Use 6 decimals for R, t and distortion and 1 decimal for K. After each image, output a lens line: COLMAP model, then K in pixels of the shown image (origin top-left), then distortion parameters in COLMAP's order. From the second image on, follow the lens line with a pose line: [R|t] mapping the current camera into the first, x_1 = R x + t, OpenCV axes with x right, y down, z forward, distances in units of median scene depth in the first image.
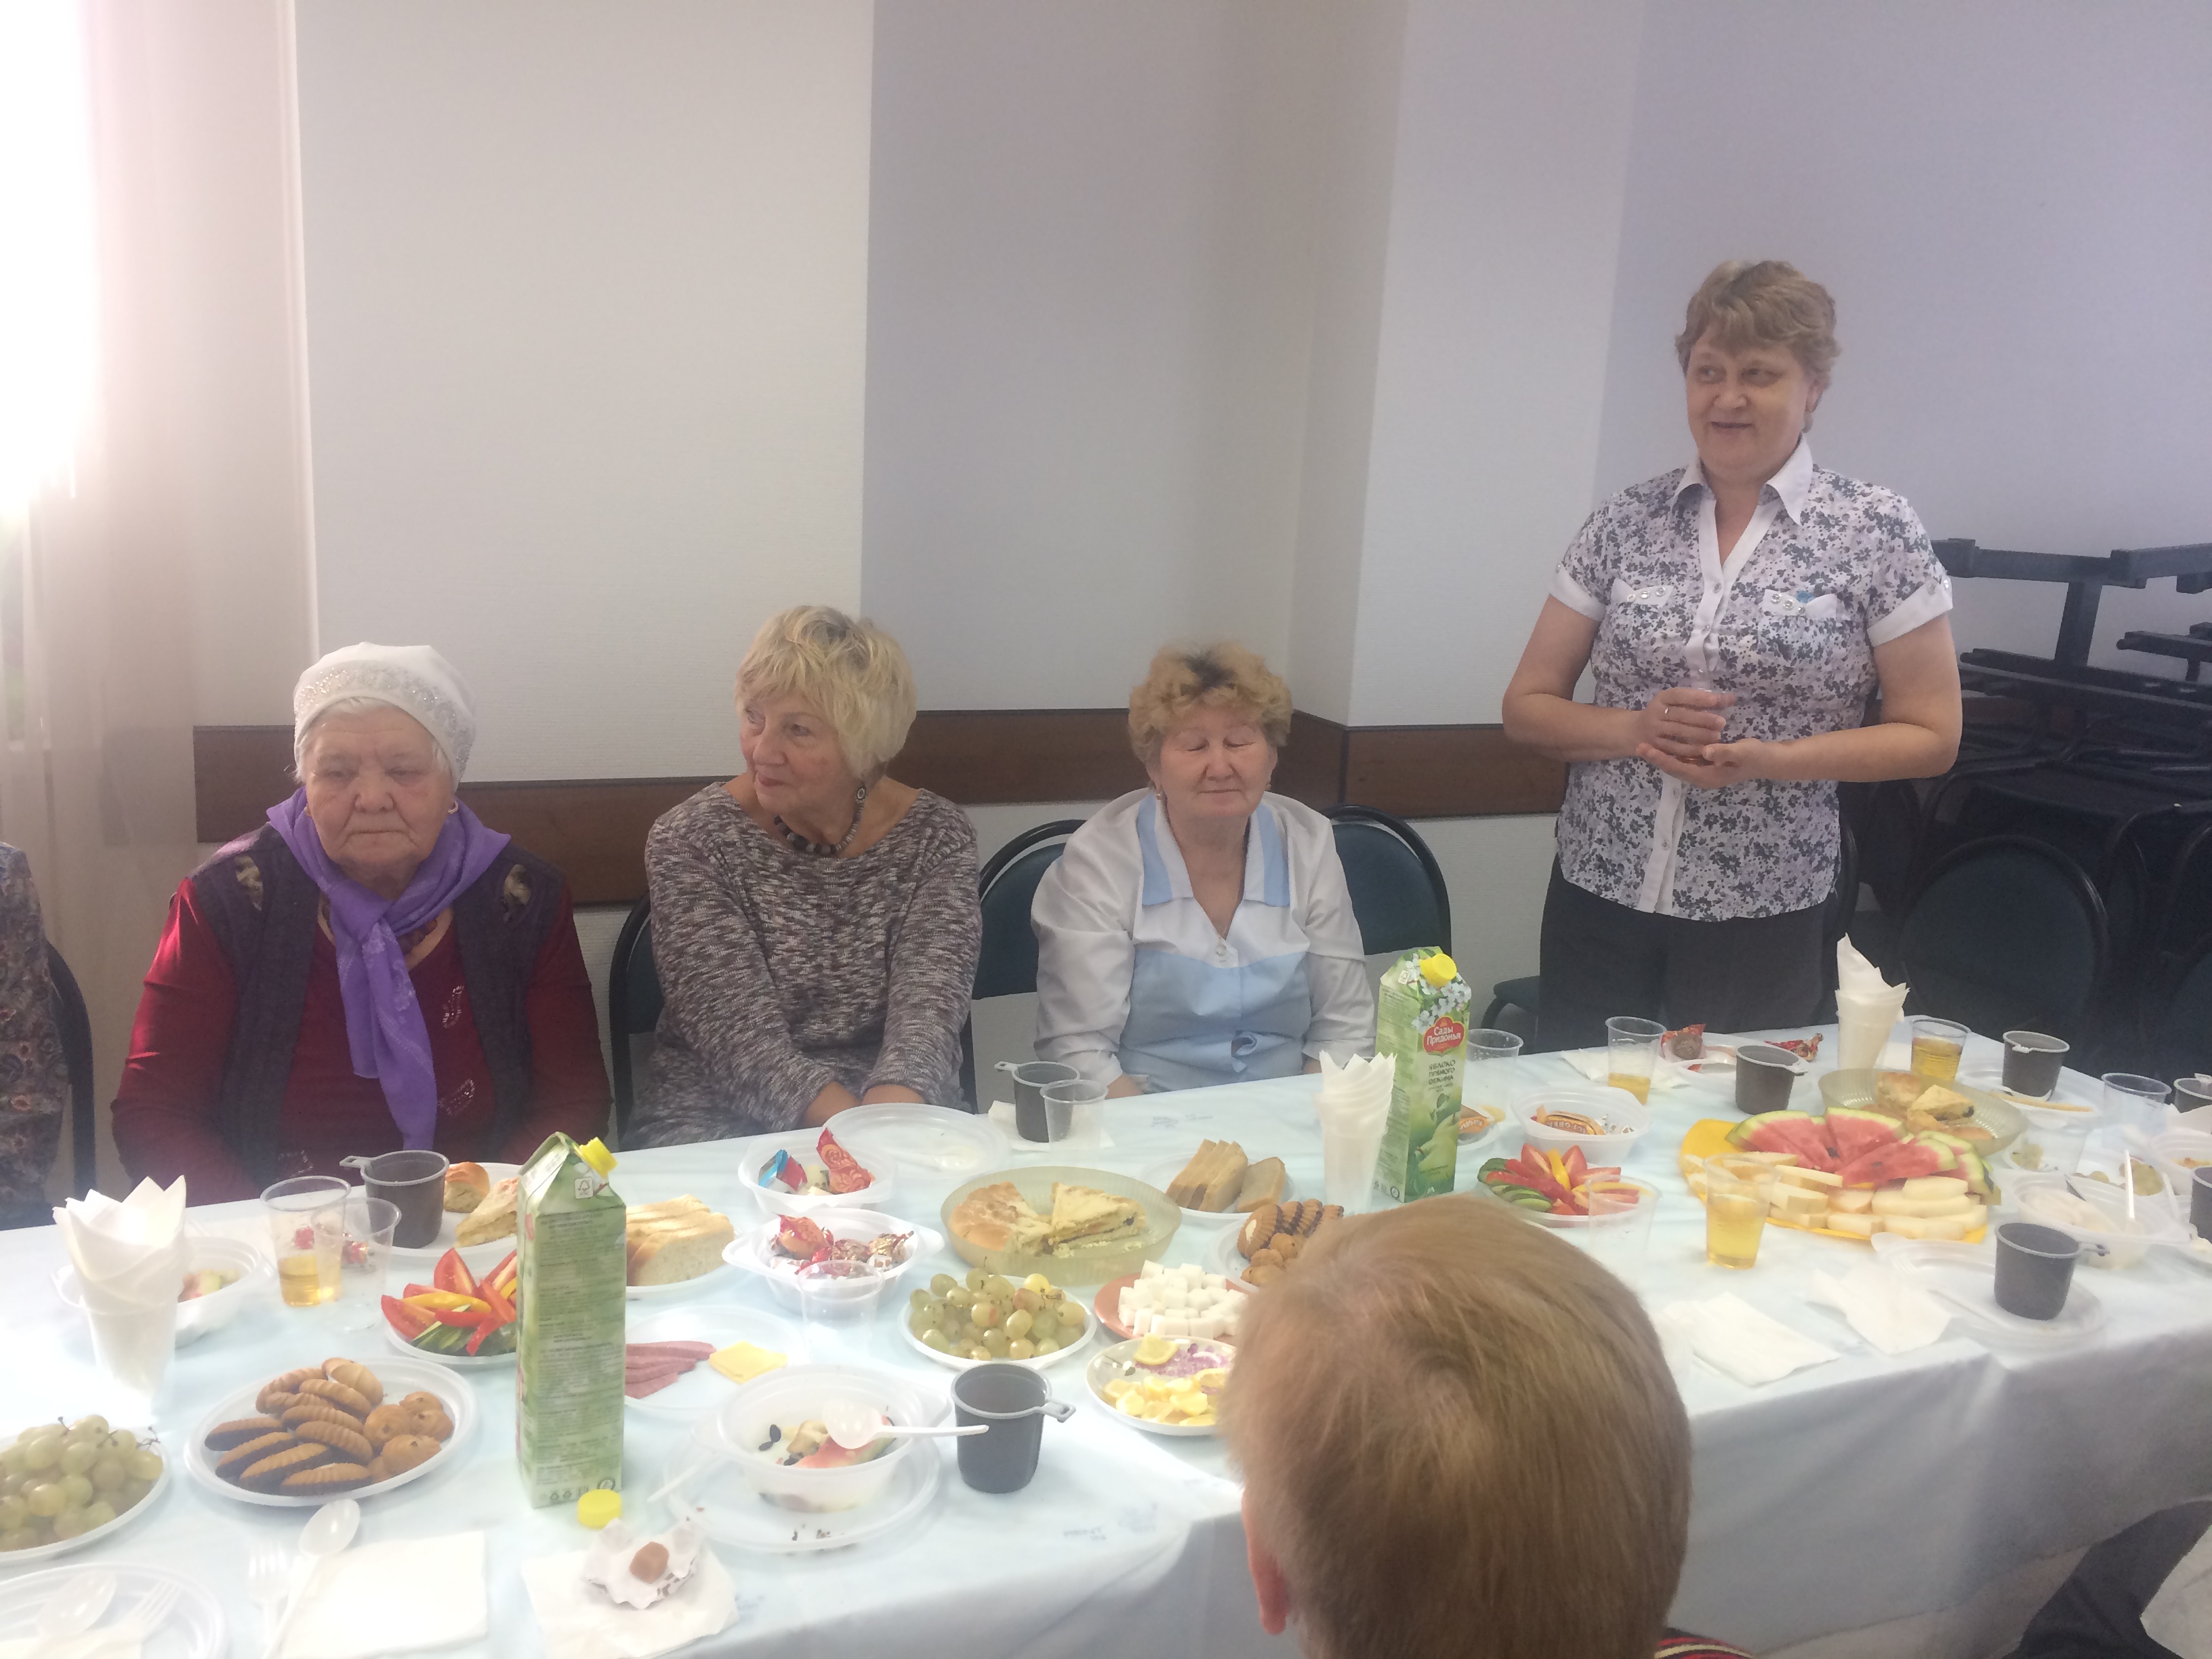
lens RADIAL K [[1884.9, 0, 1109.1], [0, 1884.9, 824.3], [0, 0, 1]] dist [0.066480, -0.099373]
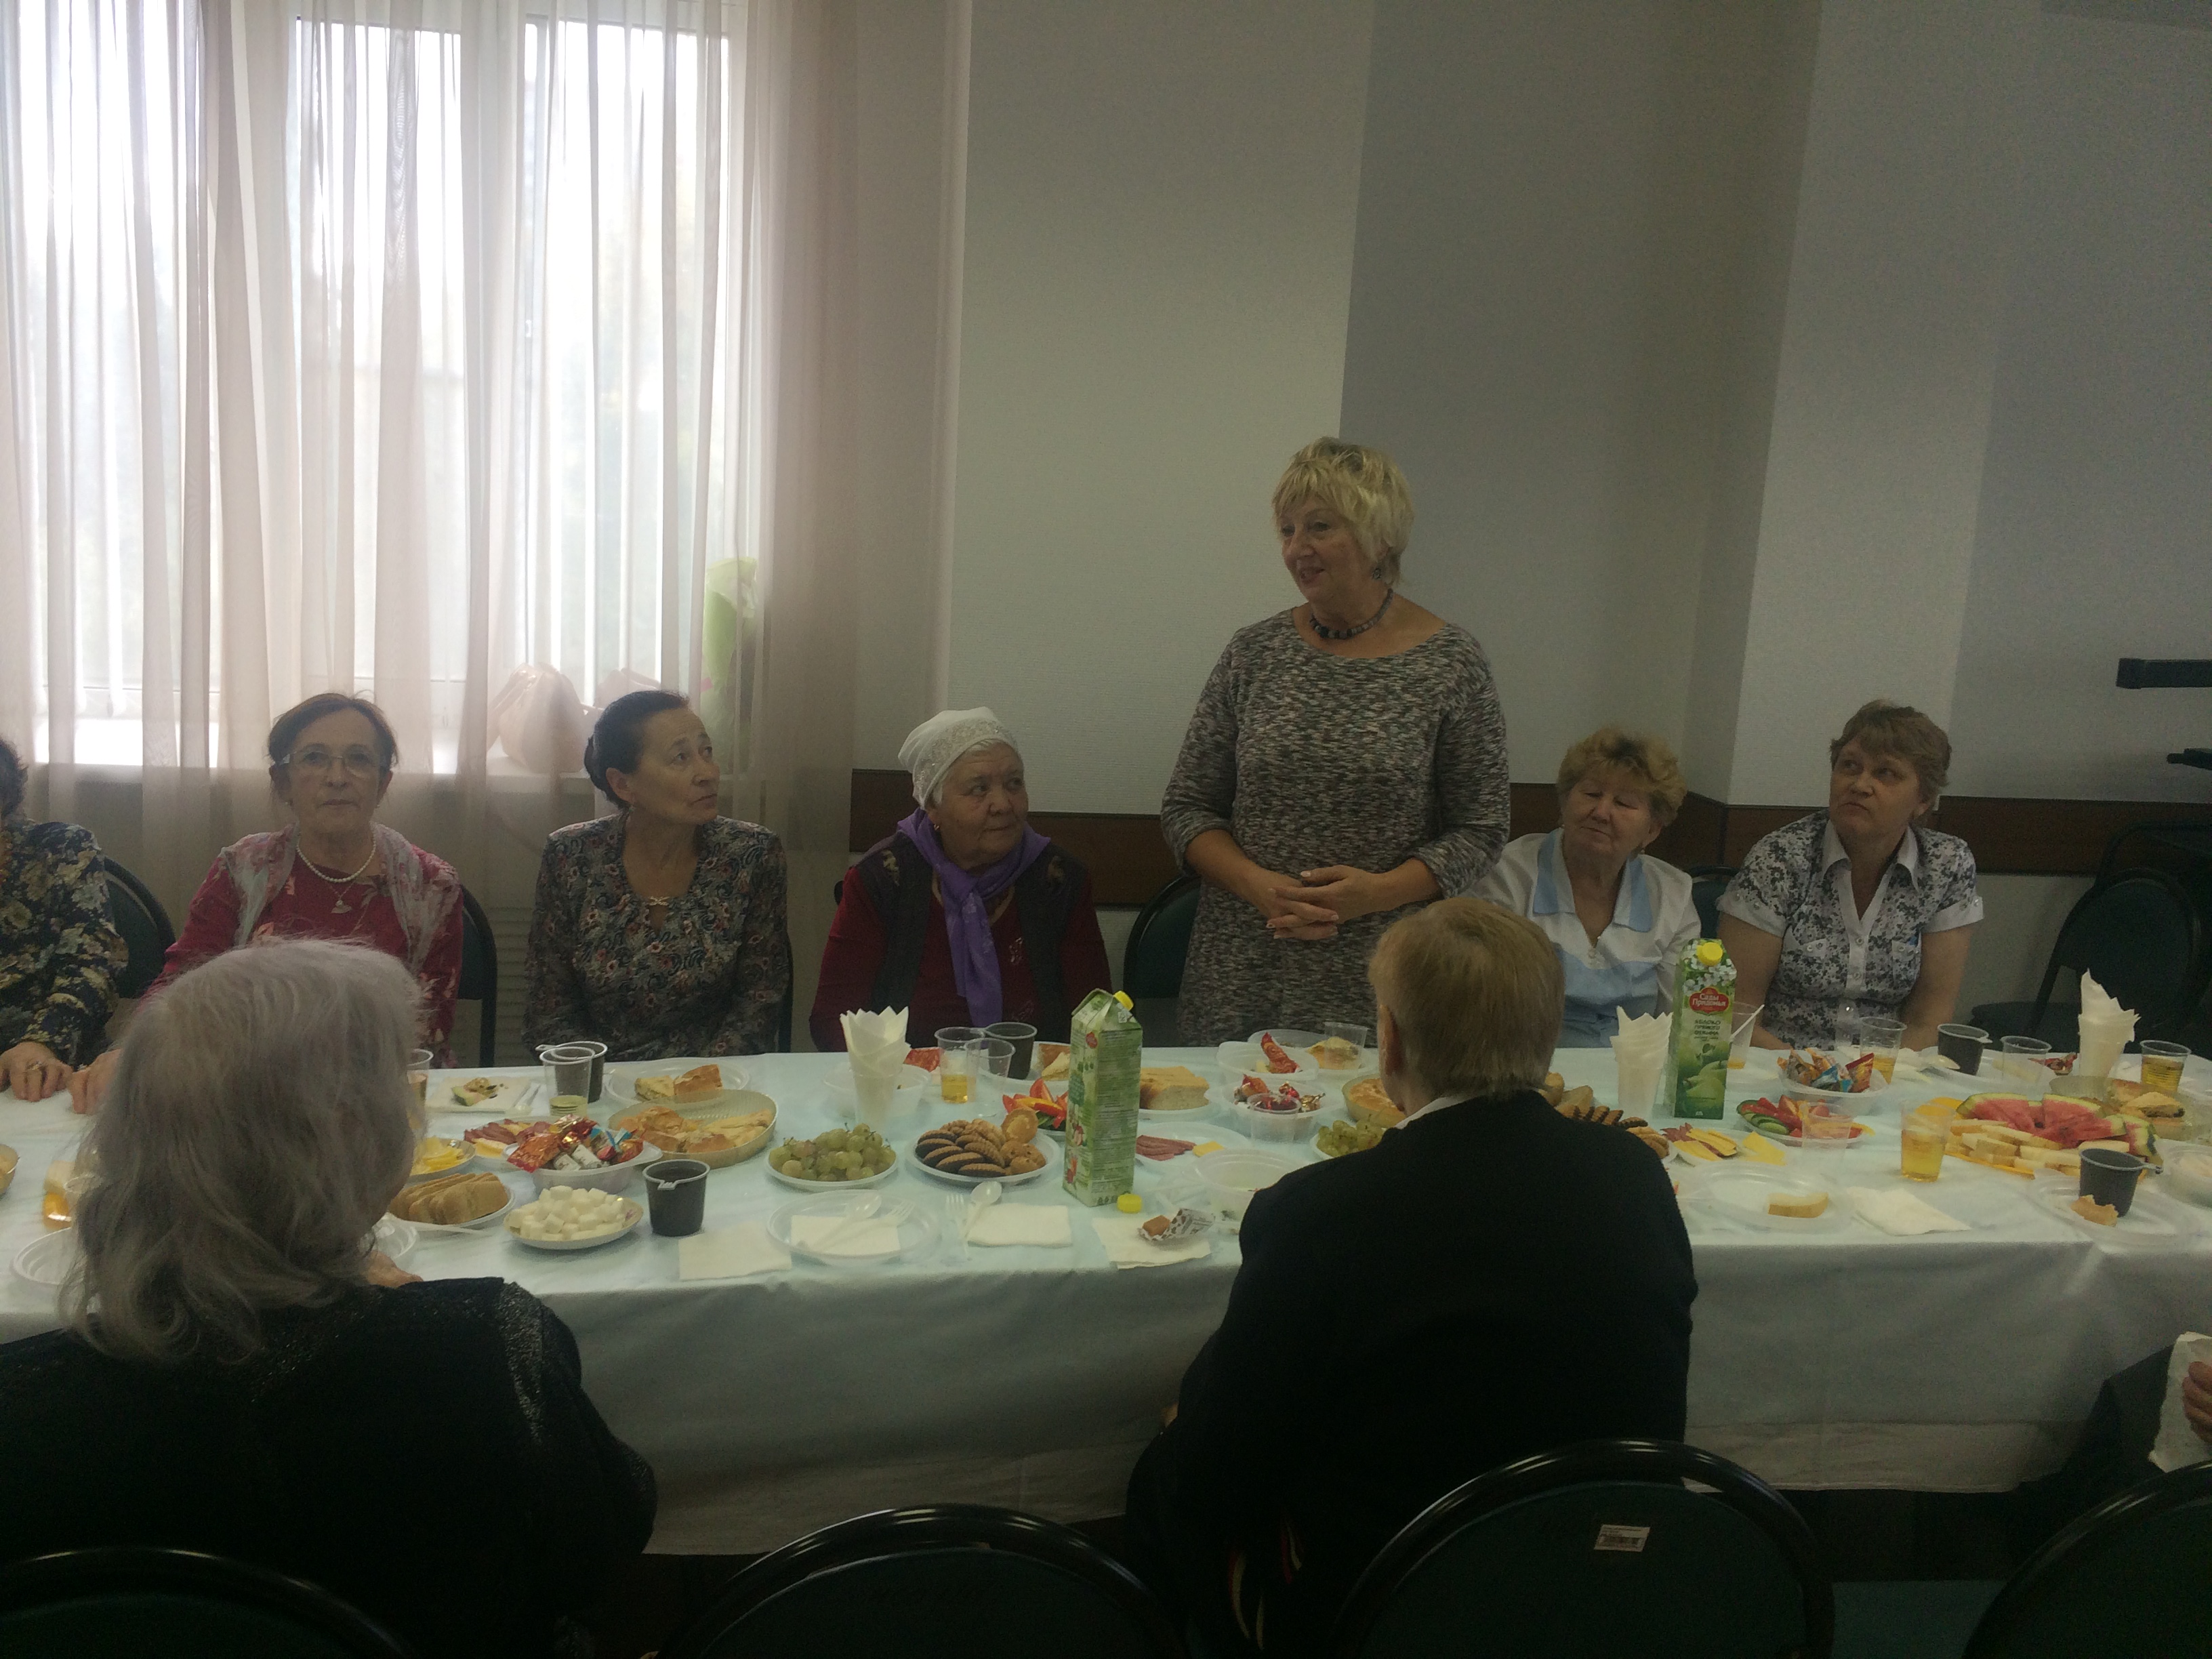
lens RADIAL K [[1884.9, 0, 1109.0], [0, 1884.9, 836.0], [0, 0, 1]] dist [0.066480, -0.099373]
pose [[0.969197, 0.043134, -0.242480, 0.081391], [-0.053375, 0.997932, -0.035819, 0.063927], [0.240434, 0.047658, 0.969495, -0.486909]]
